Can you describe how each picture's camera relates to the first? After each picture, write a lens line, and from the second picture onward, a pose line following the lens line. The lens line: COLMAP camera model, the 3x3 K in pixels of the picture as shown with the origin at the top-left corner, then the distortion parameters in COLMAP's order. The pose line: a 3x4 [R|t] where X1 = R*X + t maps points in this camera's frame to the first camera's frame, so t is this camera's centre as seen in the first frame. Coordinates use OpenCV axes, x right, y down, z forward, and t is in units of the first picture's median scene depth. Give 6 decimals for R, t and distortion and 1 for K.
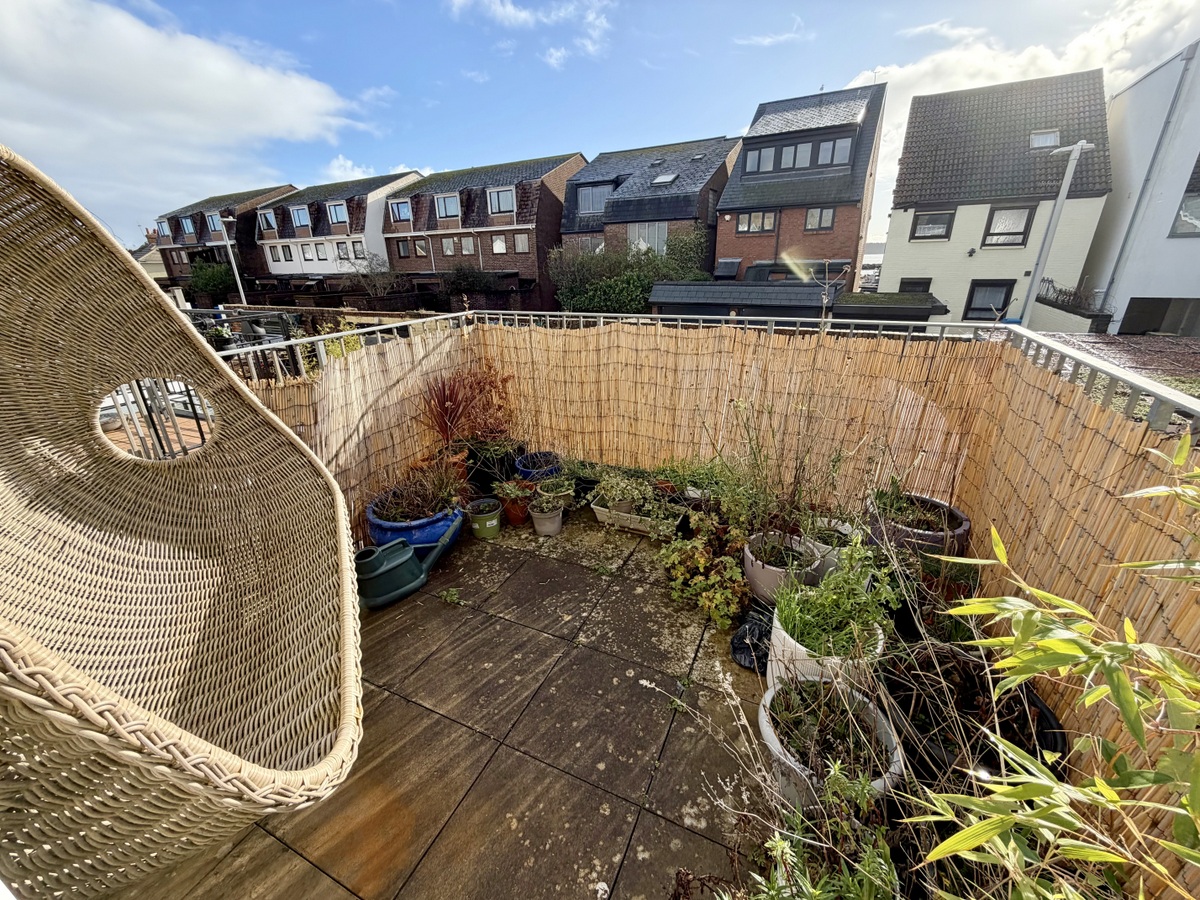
lens RADIAL K [[477.3, 0, 596.7], [0, 477.3, 449.3], [0, 0, 1]] dist [-0.003143, 0.000642]
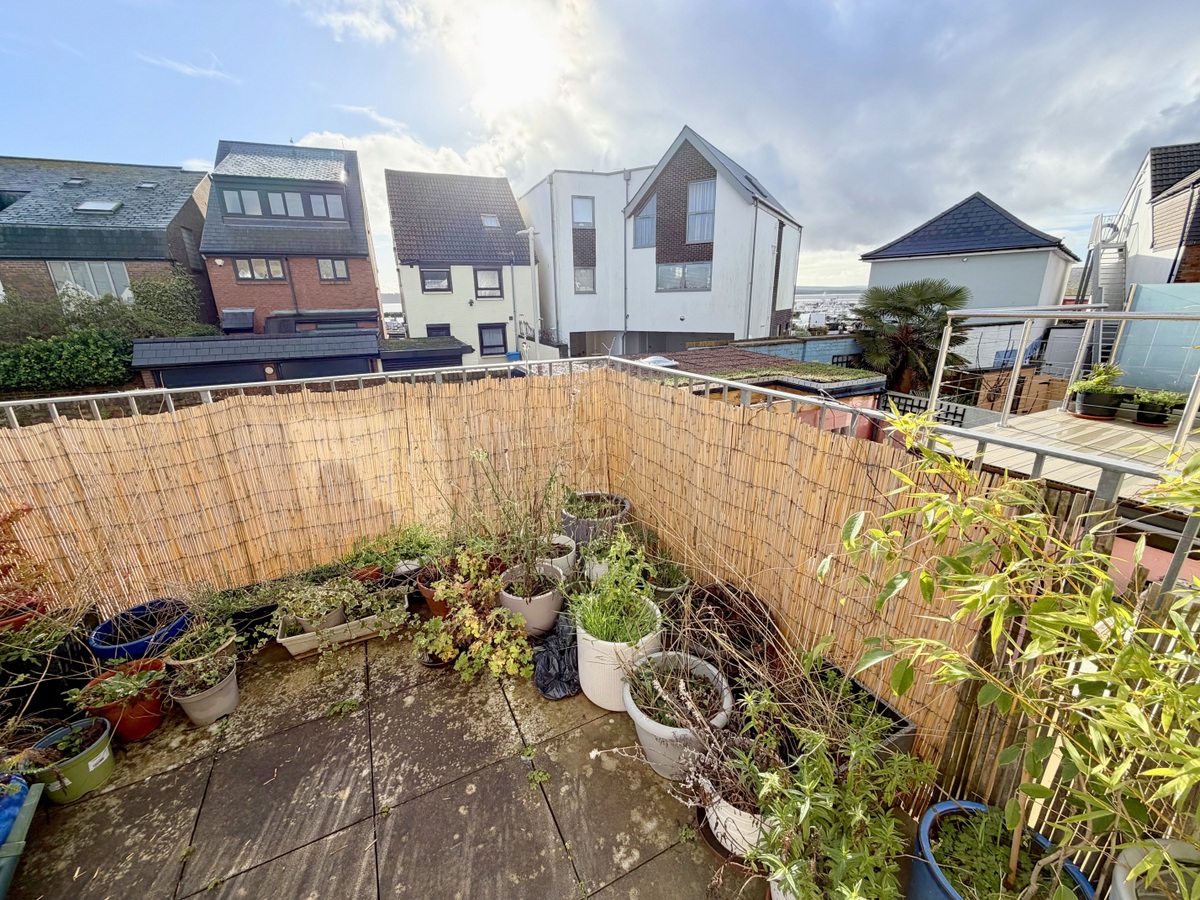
lens RADIAL K [[477.3, 0, 597.9], [0, 477.3, 449.1], [0, 0, 1]] dist [-0.003143, 0.000642]
pose [[0.621556, -0.225662, 0.750164, -0.028782], [0.293647, 0.954903, 0.043946, -0.007692], [-0.726251, 0.192968, 0.659790, 0.016370]]
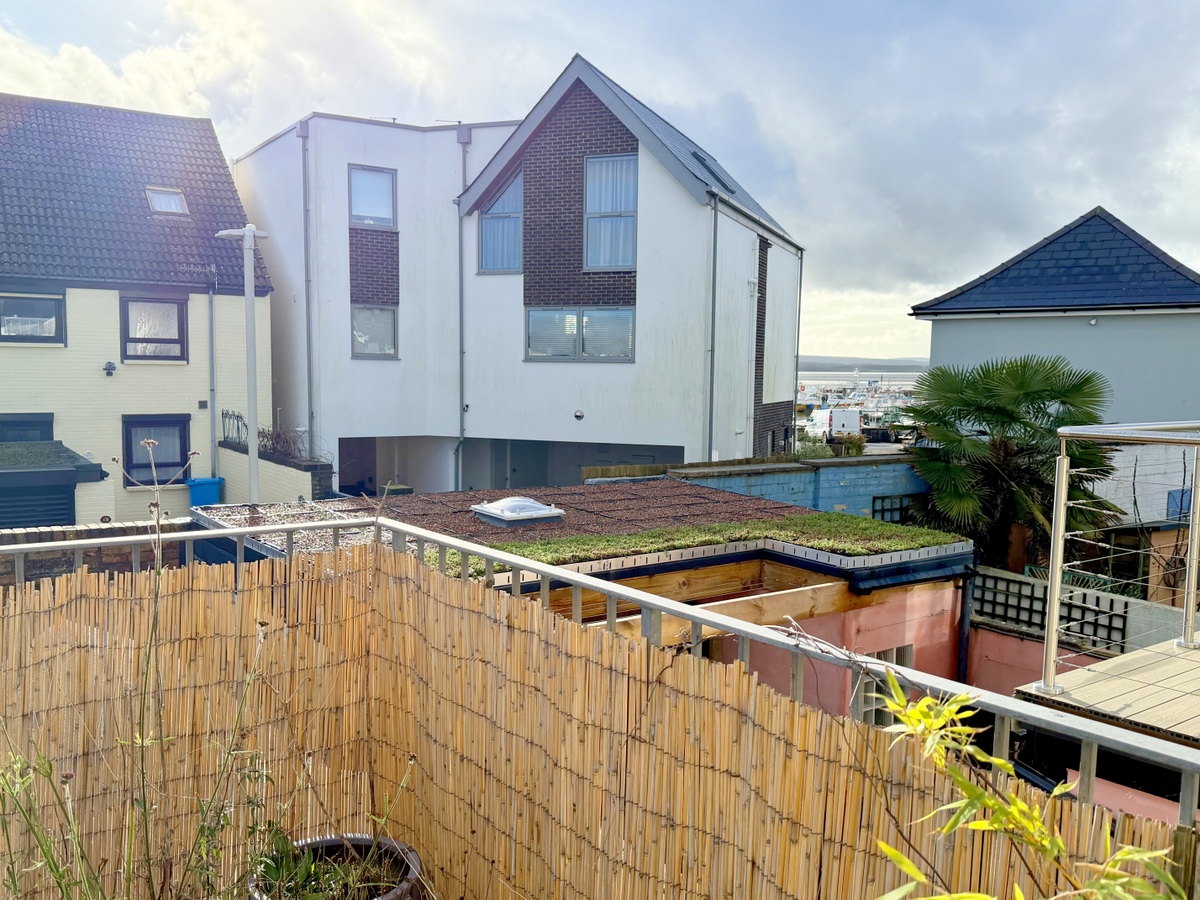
lens RADIAL K [[1031.8, 0, 597.5], [0, 1031.8, 464.1], [0, 0, 1]] dist [0.090355, -0.078866]
pose [[0.469996, -0.052888, 0.881083, -0.022896], [0.304594, 0.946604, -0.105659, -0.010232], [-0.828448, 0.318031, 0.461009, 0.010344]]
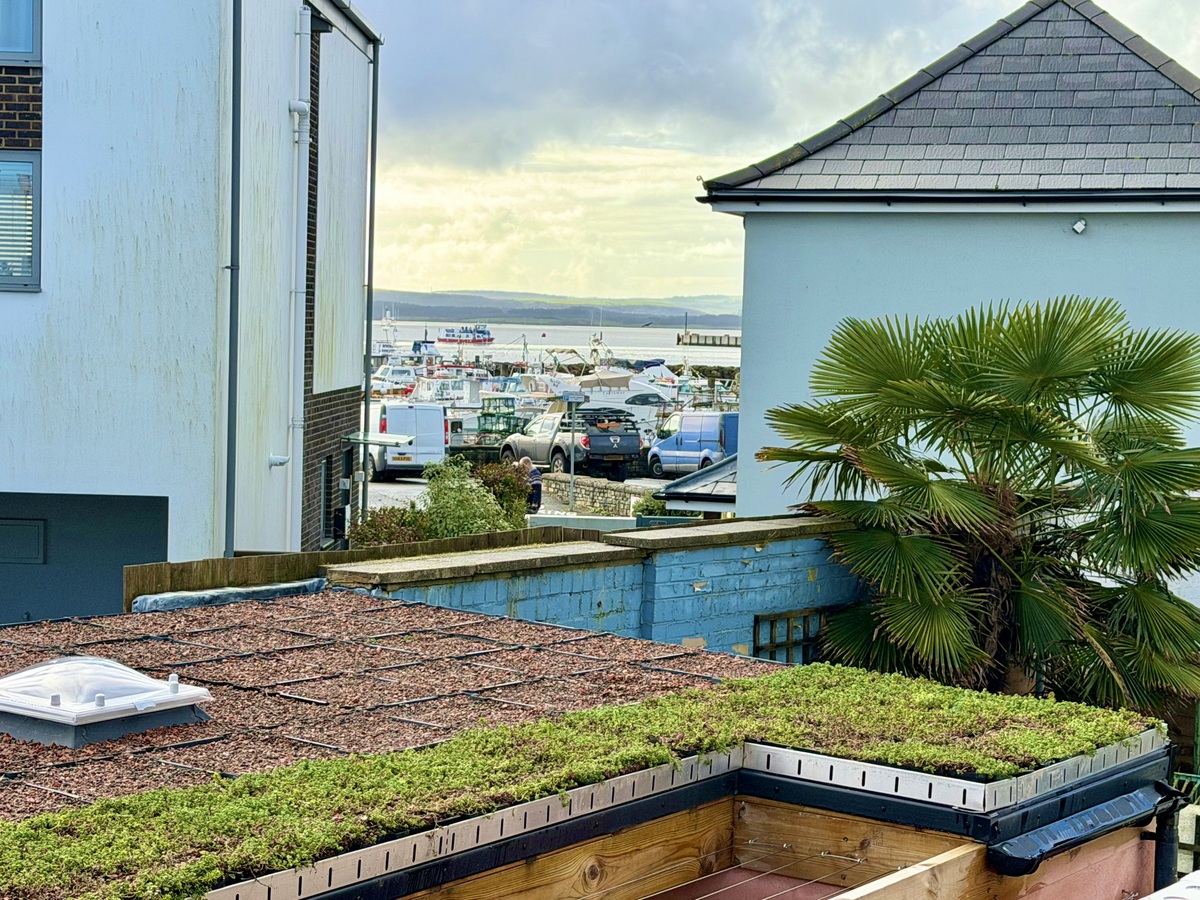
lens RADIAL K [[2355.0, 0, 588.3], [0, 2355.0, 453.6], [0, 0, 1]] dist [0.169320, 0.000000]
pose [[0.150873, -0.027700, 0.988165, -0.005994], [0.337769, 0.940892, -0.025195, -0.051485], [-0.929059, 0.337572, 0.151311, 0.113433]]
